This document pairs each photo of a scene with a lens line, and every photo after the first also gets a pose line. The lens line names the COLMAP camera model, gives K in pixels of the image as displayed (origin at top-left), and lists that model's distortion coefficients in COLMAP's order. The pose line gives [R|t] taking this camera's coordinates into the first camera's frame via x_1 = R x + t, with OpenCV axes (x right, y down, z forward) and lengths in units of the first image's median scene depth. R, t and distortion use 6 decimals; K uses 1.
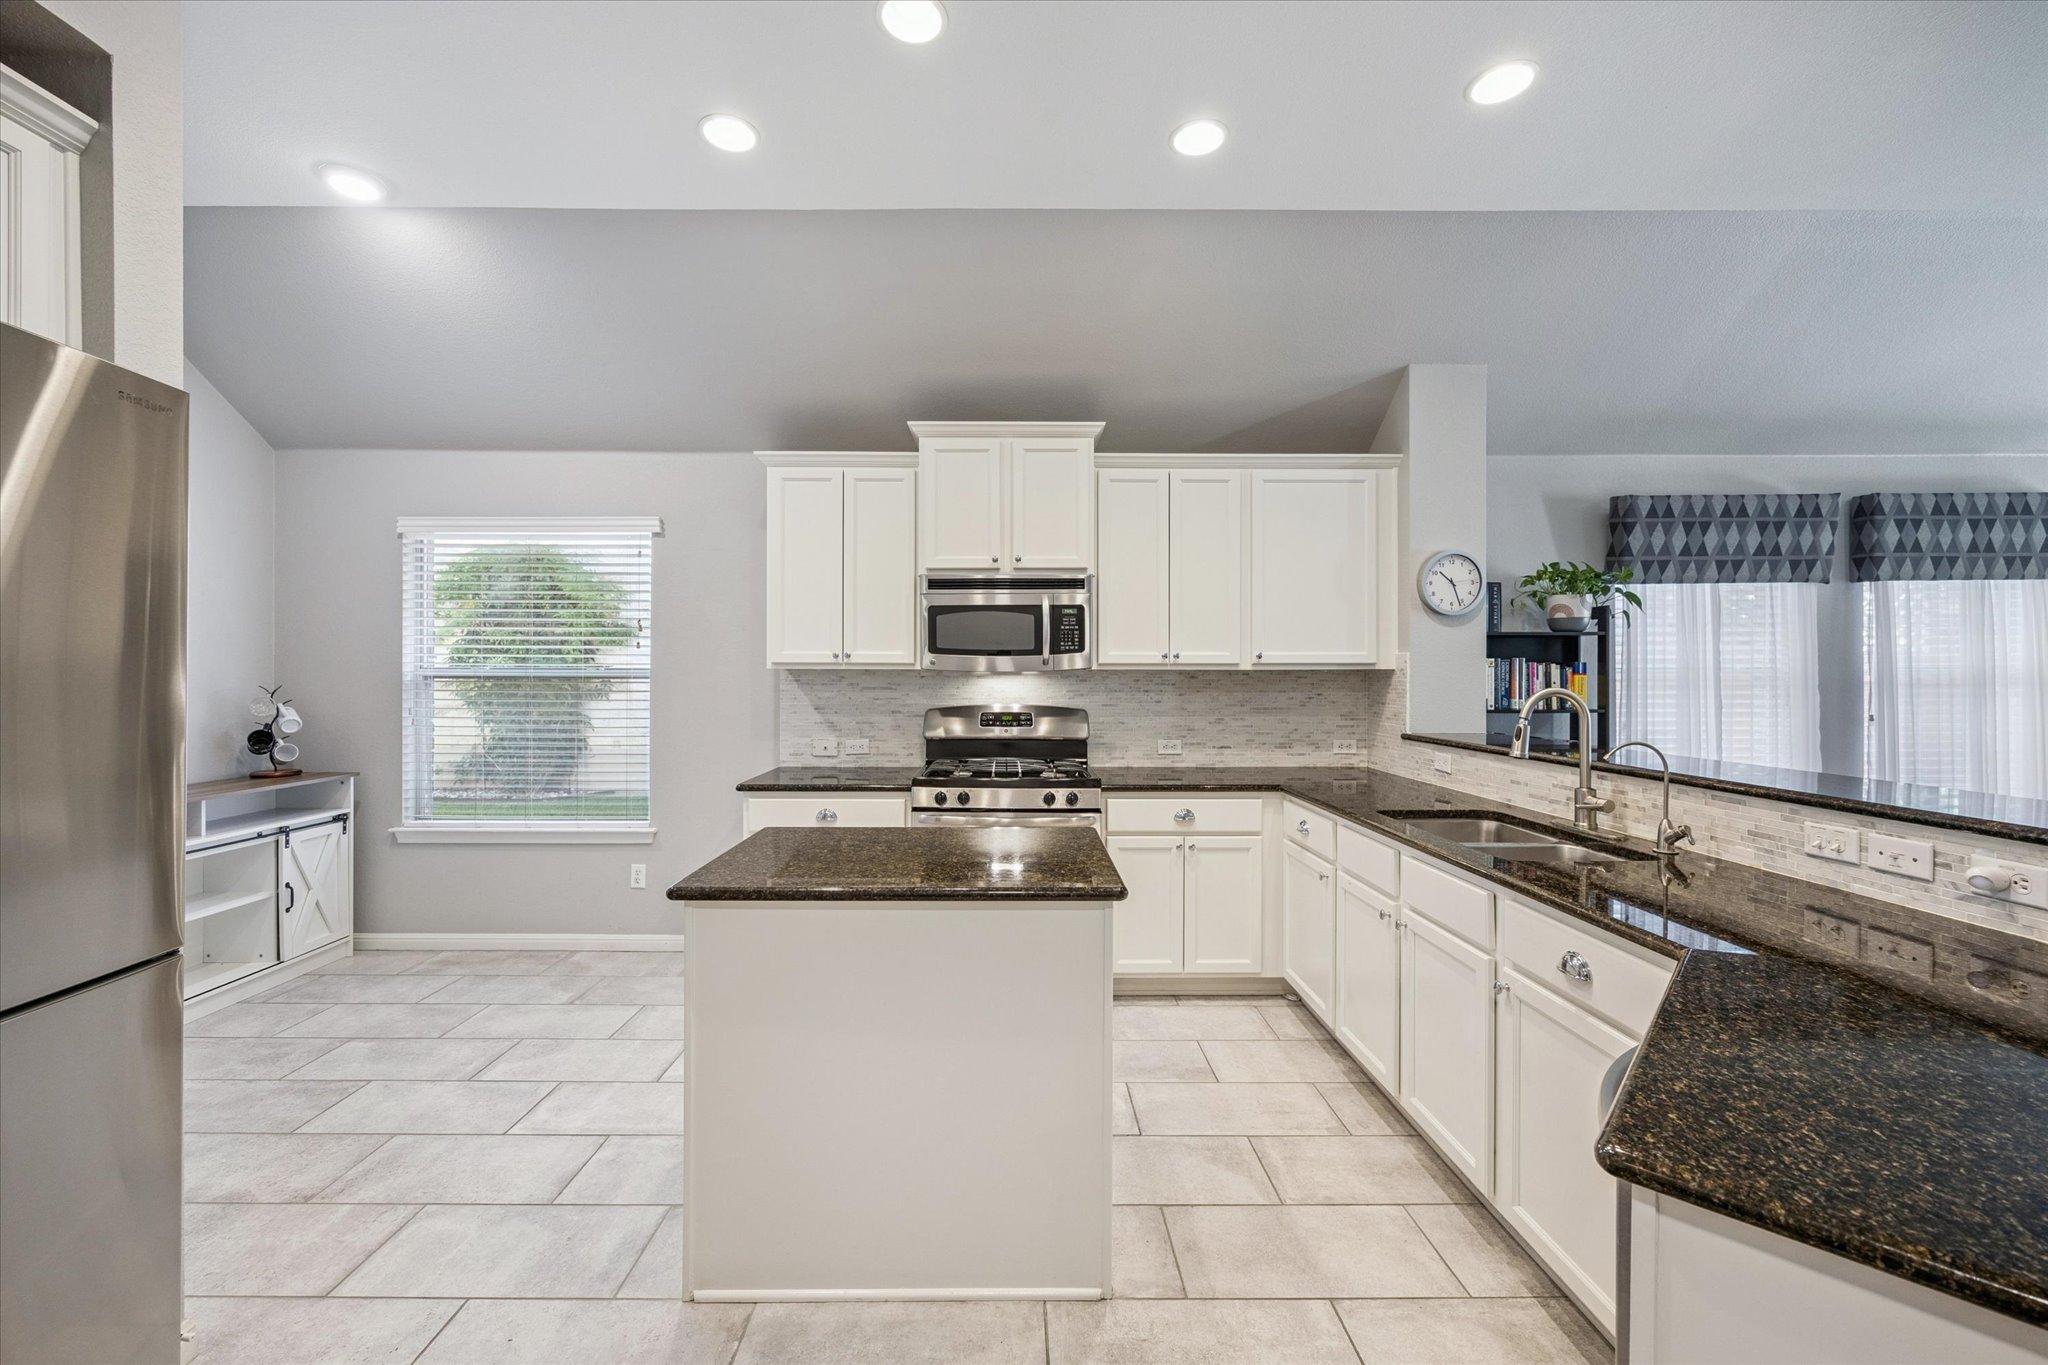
lens RADIAL K [[746.5, 0, 864.0], [0, 746.5, 675.6], [0, 0, 1]] dist [0.000945, 0.000160]
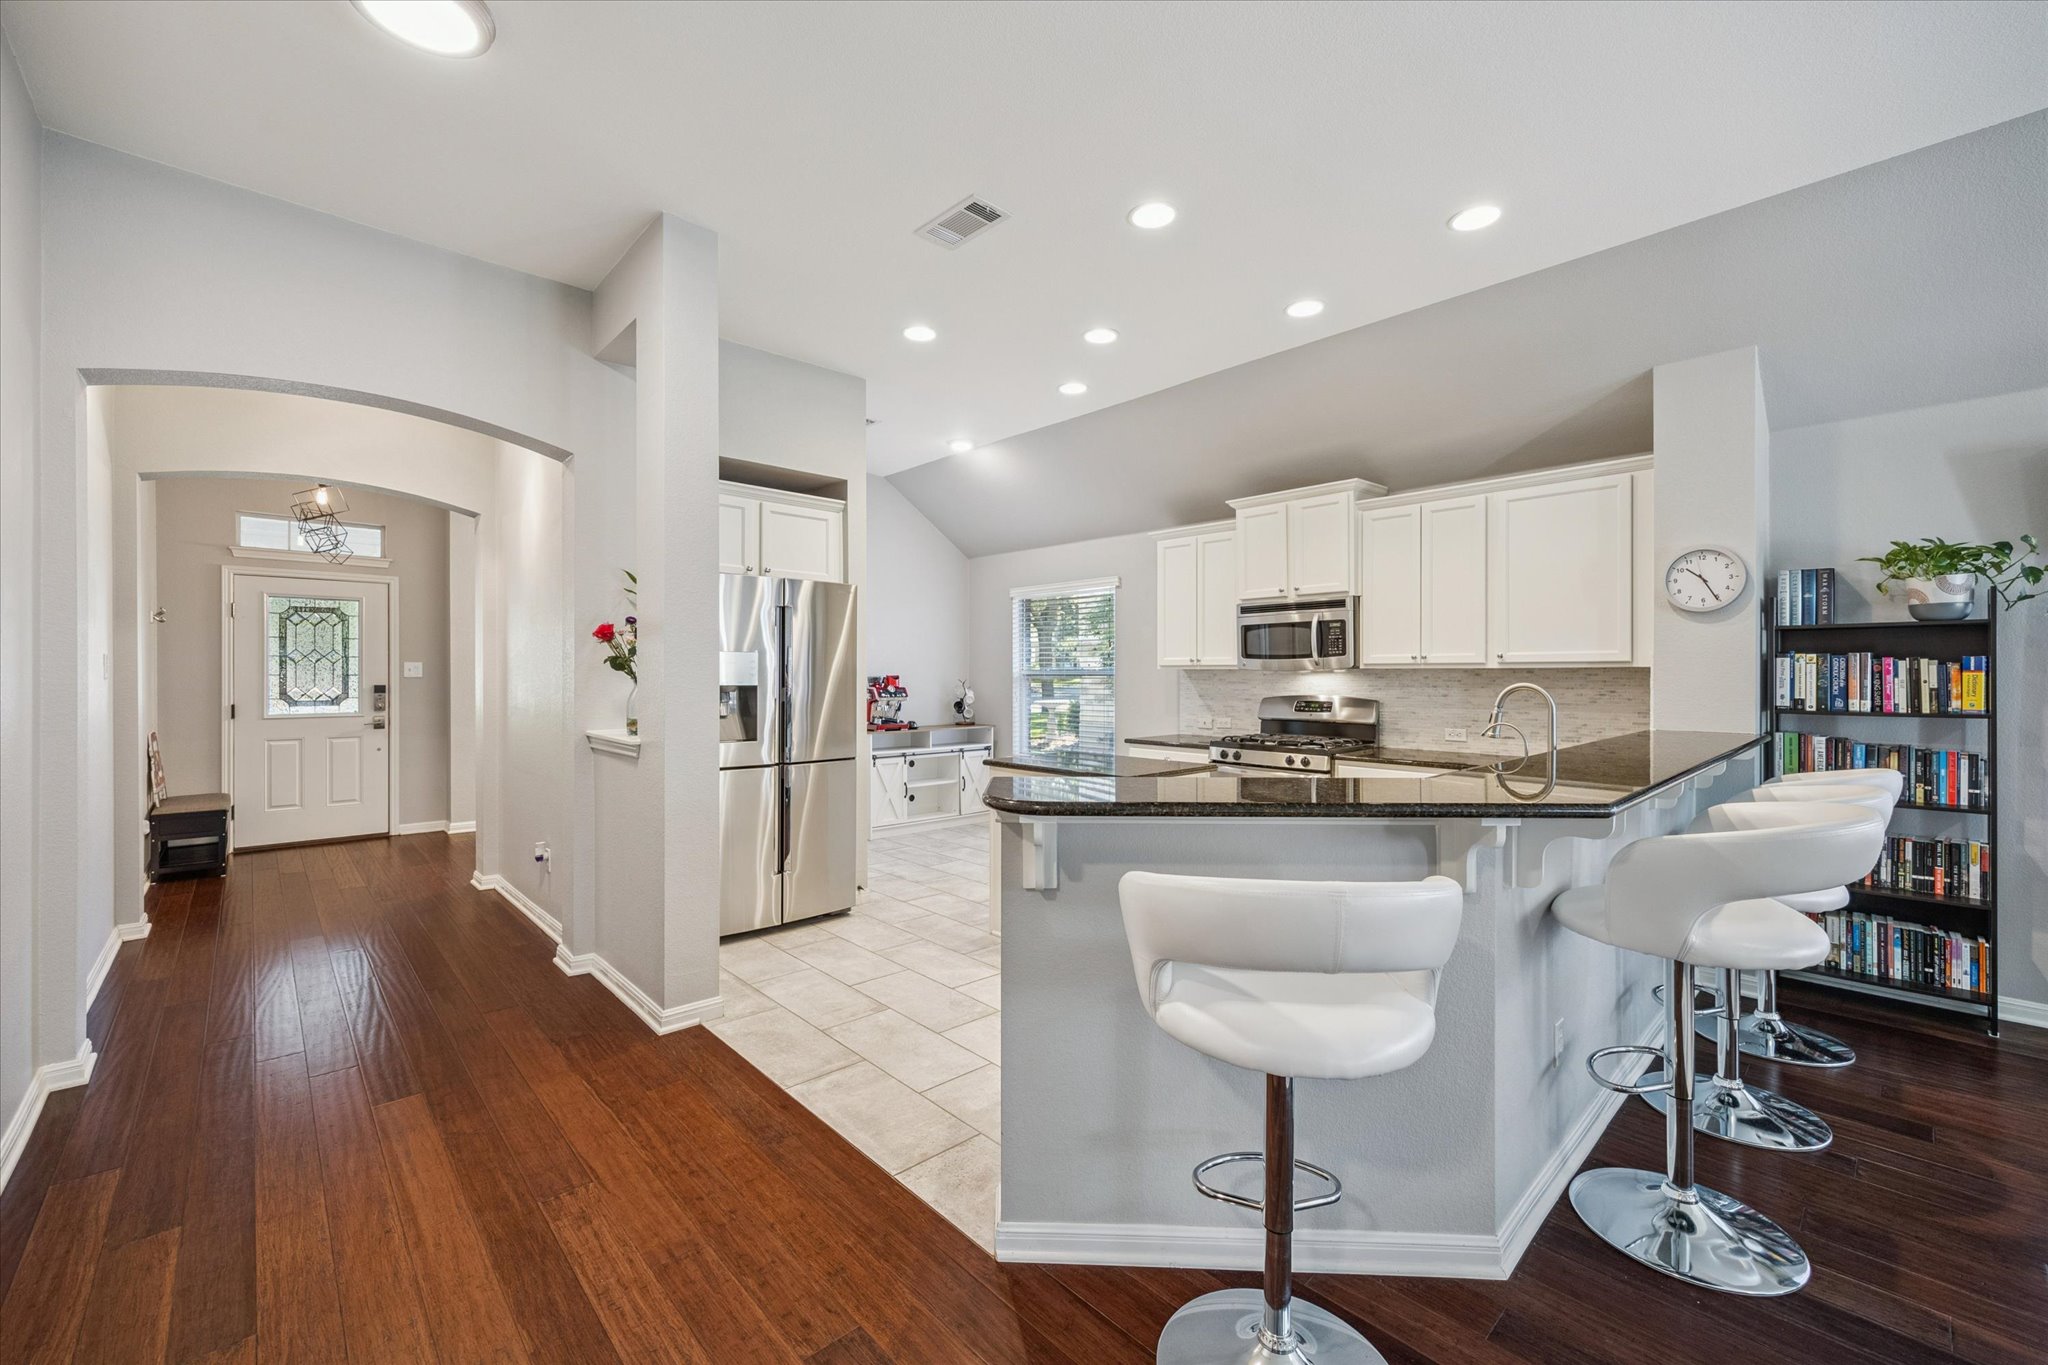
lens RADIAL K [[834.3, 0, 1031.0], [0, 834.3, 683.8], [0, 0, 1]] dist [0.008695, -0.000143]
pose [[0.684898, 0.008422, -0.728590, 0.949655], [-0.001187, 0.999945, 0.010442, 0.003505], [0.728638, -0.006287, 0.684870, -0.389515]]
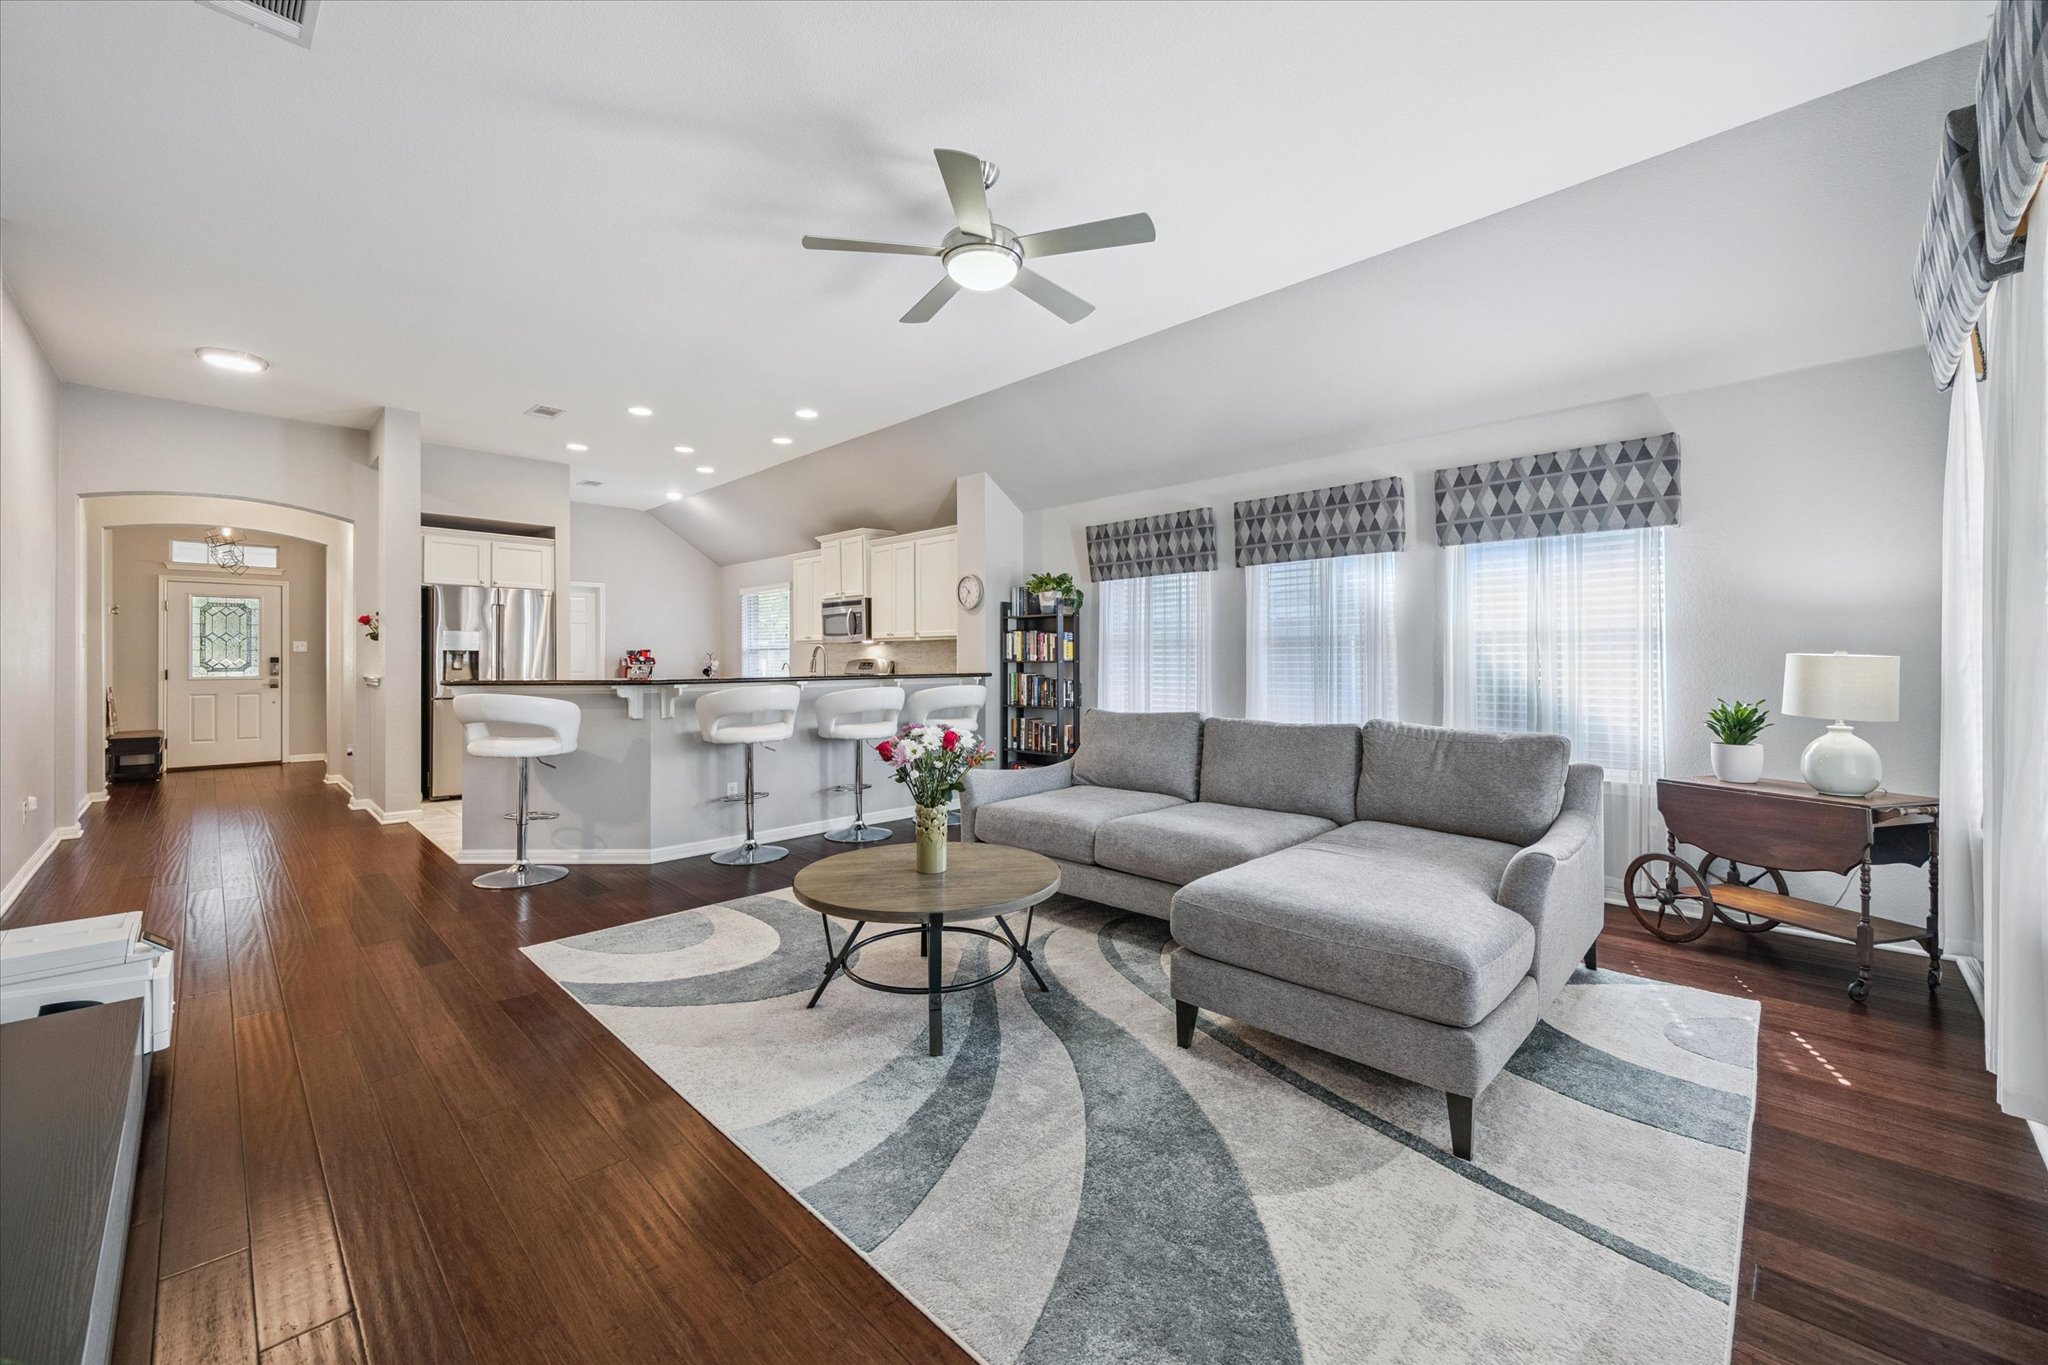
lens RADIAL K [[797.7, 0, 1022.7], [0, 797.7, 663.7], [0, 0, 1]] dist [0.002097, 0.000295]
pose [[0.719104, 0.001697, -0.694901, 2.175236], [0.002168, 0.999987, 0.004686, 0.045273], [0.694899, -0.004876, 0.719090, -0.337962]]
